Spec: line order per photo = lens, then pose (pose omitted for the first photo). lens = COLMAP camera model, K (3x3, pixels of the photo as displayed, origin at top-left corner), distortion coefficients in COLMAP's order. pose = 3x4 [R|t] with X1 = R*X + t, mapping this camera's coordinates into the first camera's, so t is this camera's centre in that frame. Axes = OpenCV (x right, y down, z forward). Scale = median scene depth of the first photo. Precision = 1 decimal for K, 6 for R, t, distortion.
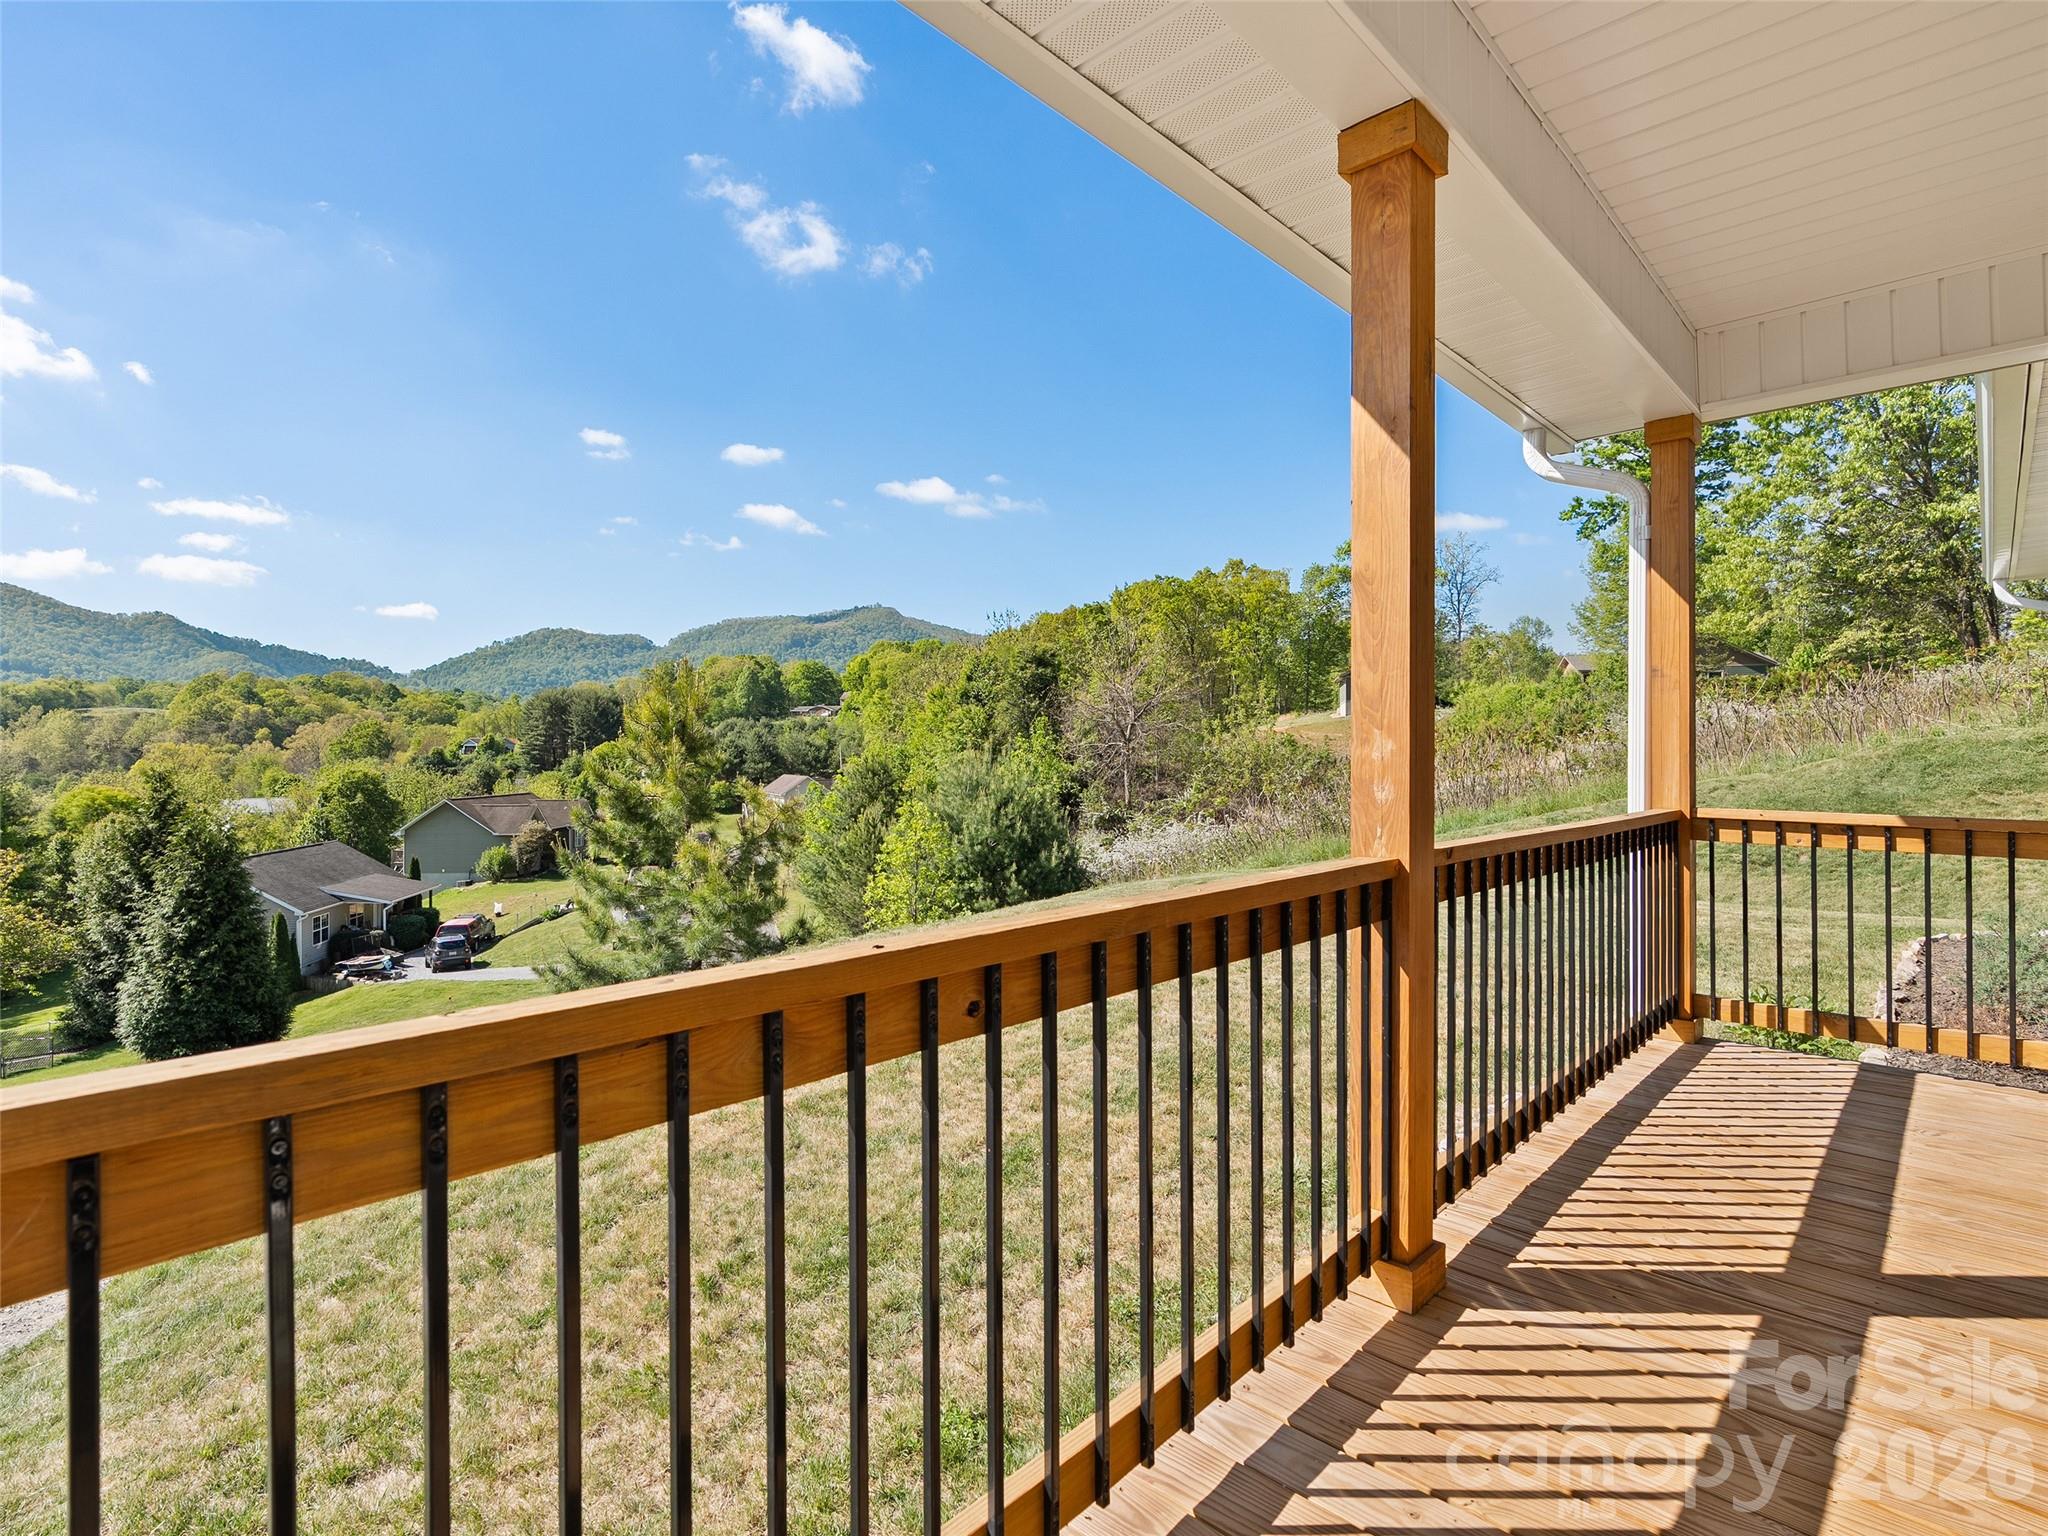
lens RADIAL K [[1037.7, 0, 1013.3], [0, 1037.7, 749.4], [0, 0, 1]] dist [-0.012696, 0.004530]
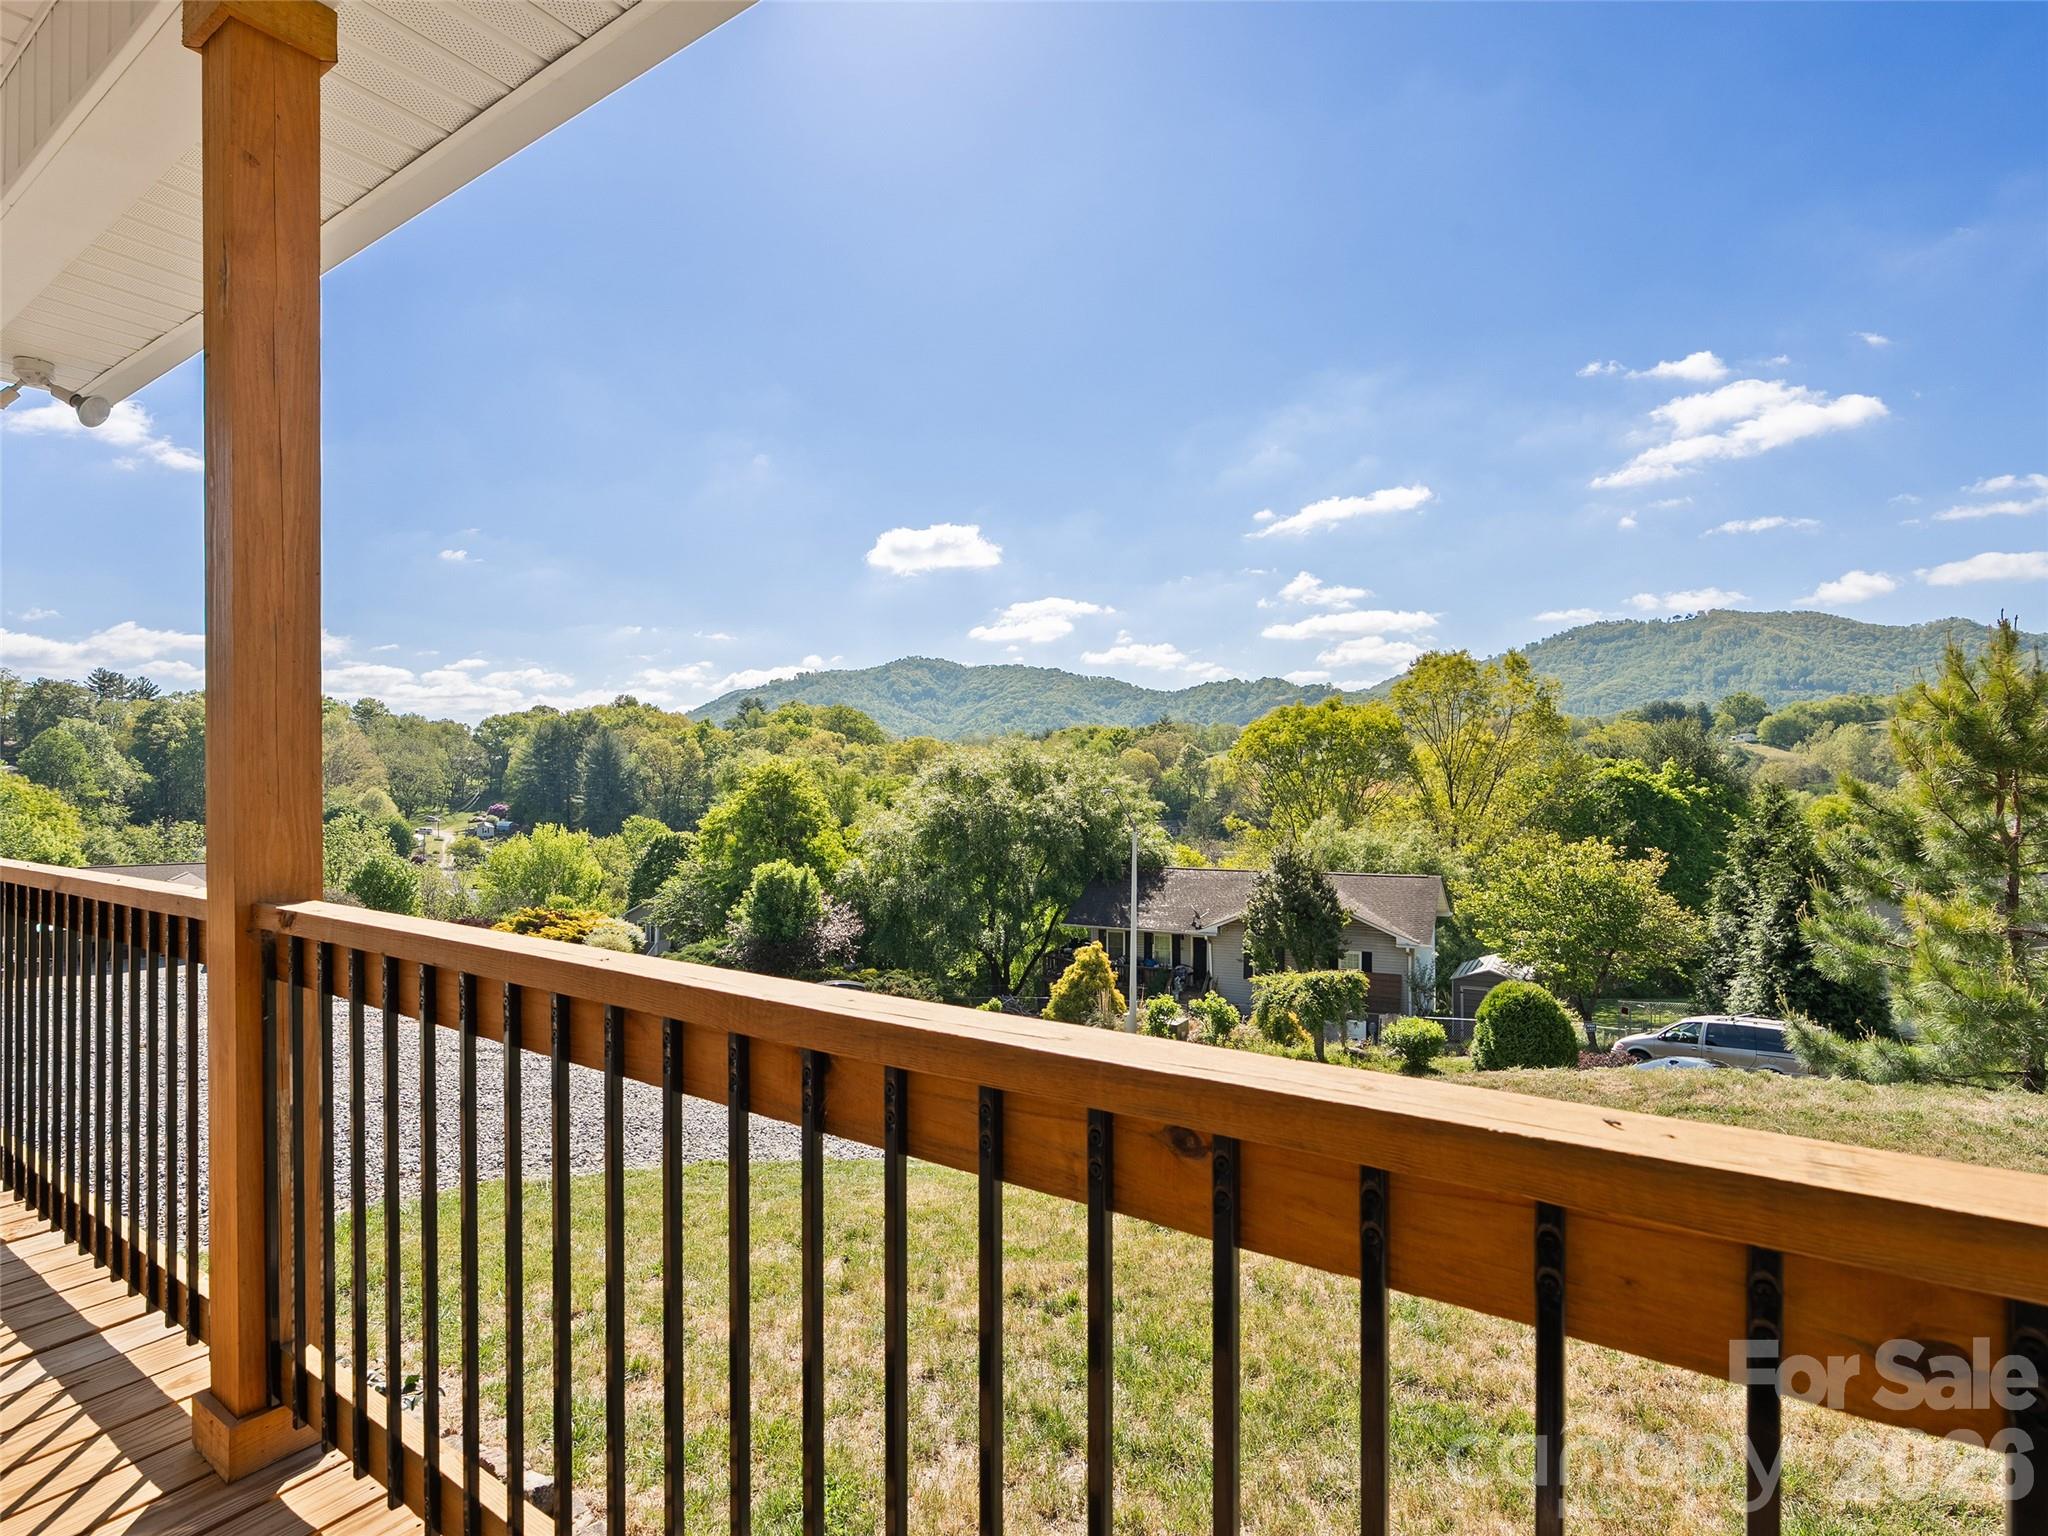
lens RADIAL K [[1037.7, 0, 1018.1], [0, 1037.7, 767.5], [0, 0, 1]] dist [-0.012696, 0.004530]
pose [[0.138697, -0.001838, -0.990333, 0.006792], [0.008111, 0.999967, -0.000720, 0.000038], [0.990302, -0.007933, 0.138707, 0.008597]]
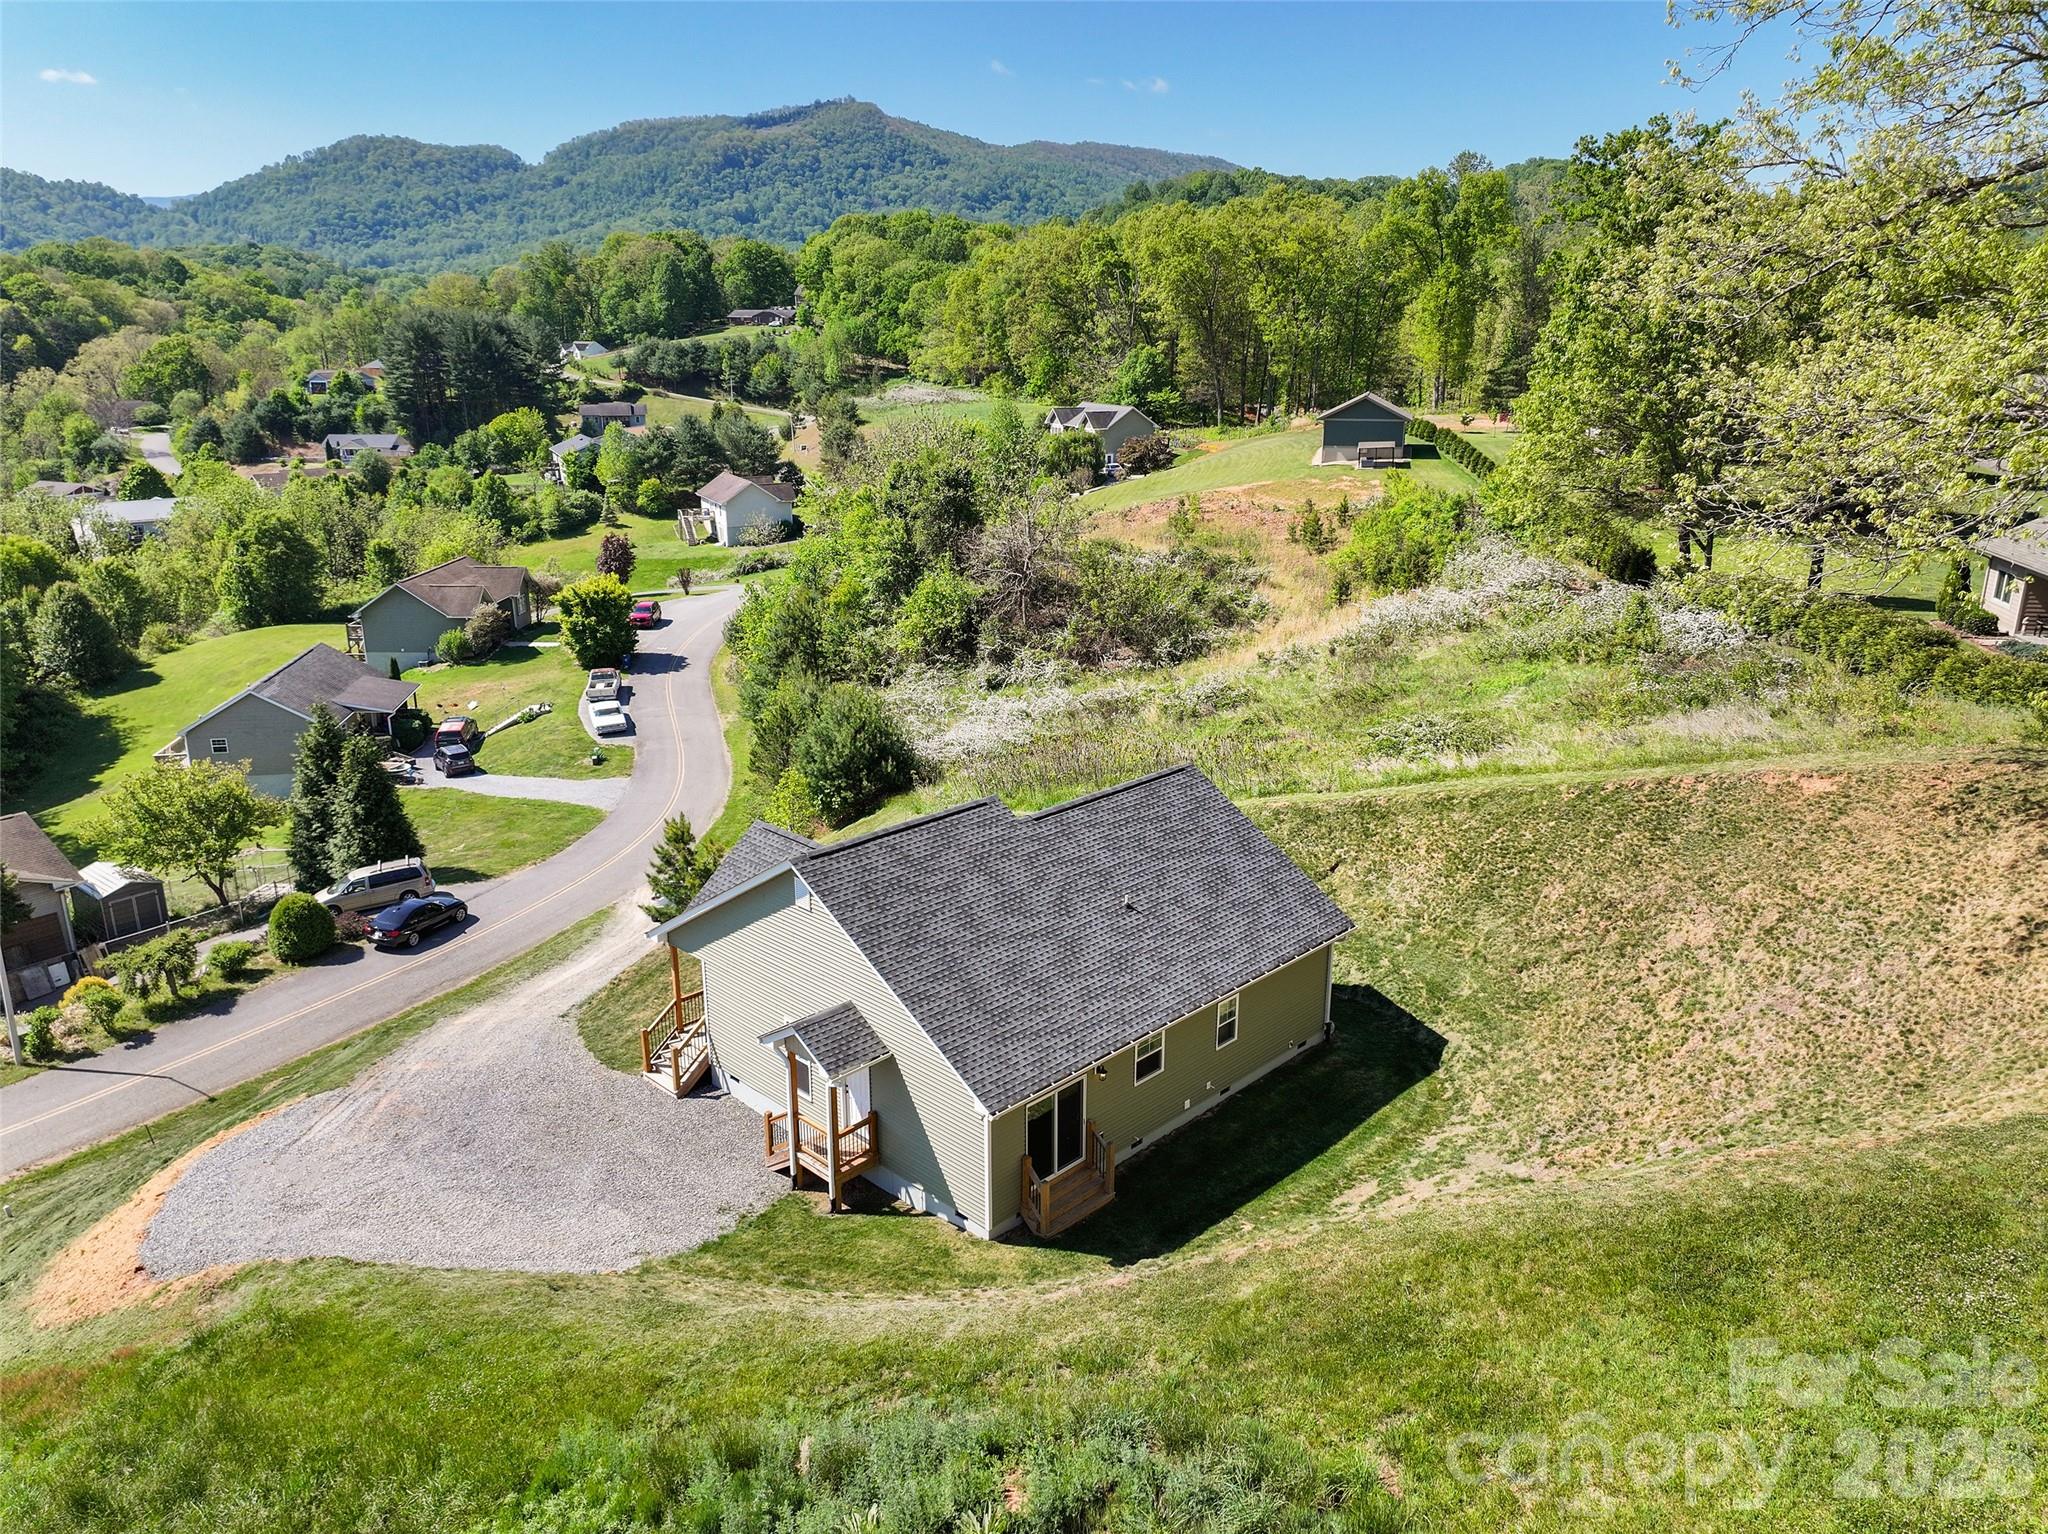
lens RADIAL K [[1433.0, 0, 1027.1], [0, 1433.0, 771.4], [0, 0, 1]] dist [0.001516, 0.006954]
pose [[0.999830, 0.008623, -0.016280, 0.021785], [-0.003311, 0.953425, 0.301612, -0.042198], [0.018123, -0.301506, 0.953292, -0.084193]]
